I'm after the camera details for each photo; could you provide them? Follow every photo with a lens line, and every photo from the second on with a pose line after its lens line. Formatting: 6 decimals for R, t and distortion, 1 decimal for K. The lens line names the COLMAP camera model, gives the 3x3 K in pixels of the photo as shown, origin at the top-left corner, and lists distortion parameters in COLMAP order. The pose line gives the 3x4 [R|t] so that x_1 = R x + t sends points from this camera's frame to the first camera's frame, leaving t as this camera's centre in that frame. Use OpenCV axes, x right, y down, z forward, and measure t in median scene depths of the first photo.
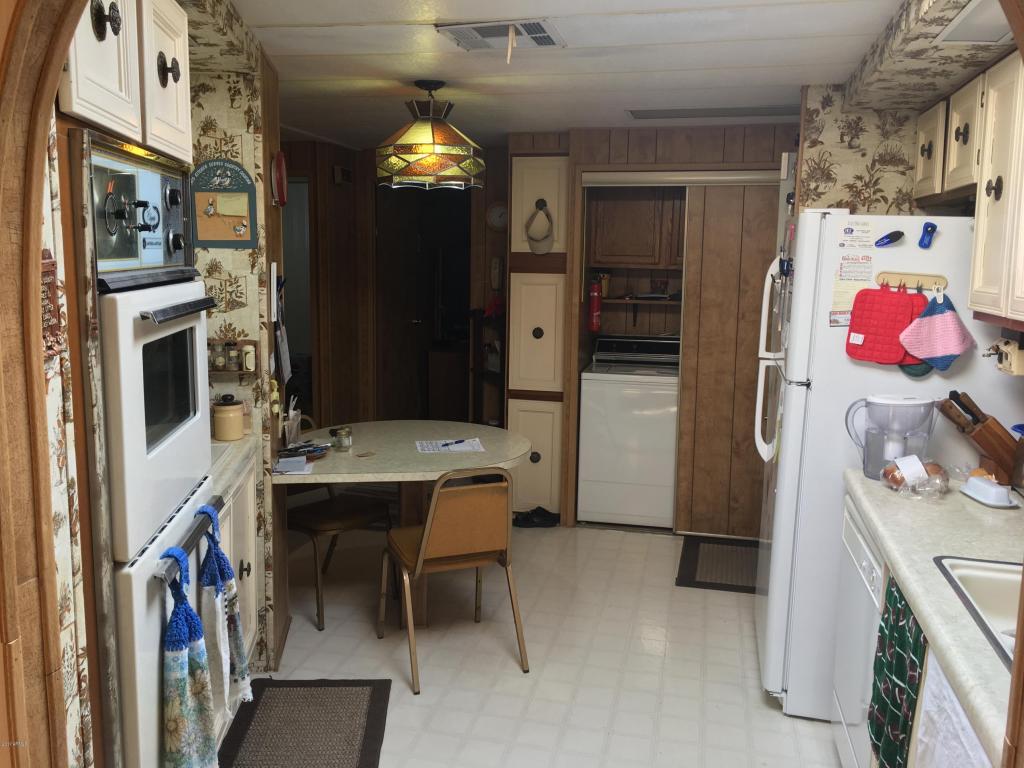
lens RADIAL K [[884.9, 0, 511.5], [0, 884.9, 384.1], [0, 0, 1]] dist [0.041047, -0.017335]
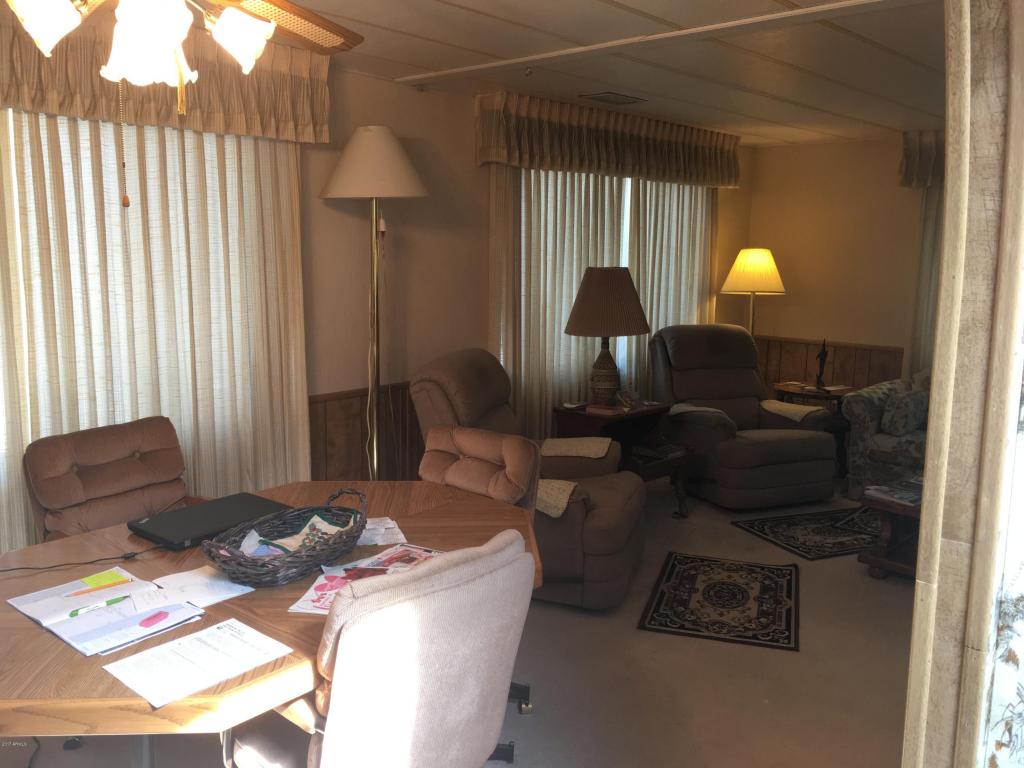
lens RADIAL K [[884.9, 0, 507.1], [0, 884.9, 377.0], [0, 0, 1]] dist [0.041047, -0.017335]
pose [[-0.465605, 0.117428, -0.877168, 0.605344], [-0.154340, 0.965195, 0.211136, -0.103344], [0.871431, 0.233688, -0.431276, 0.996019]]
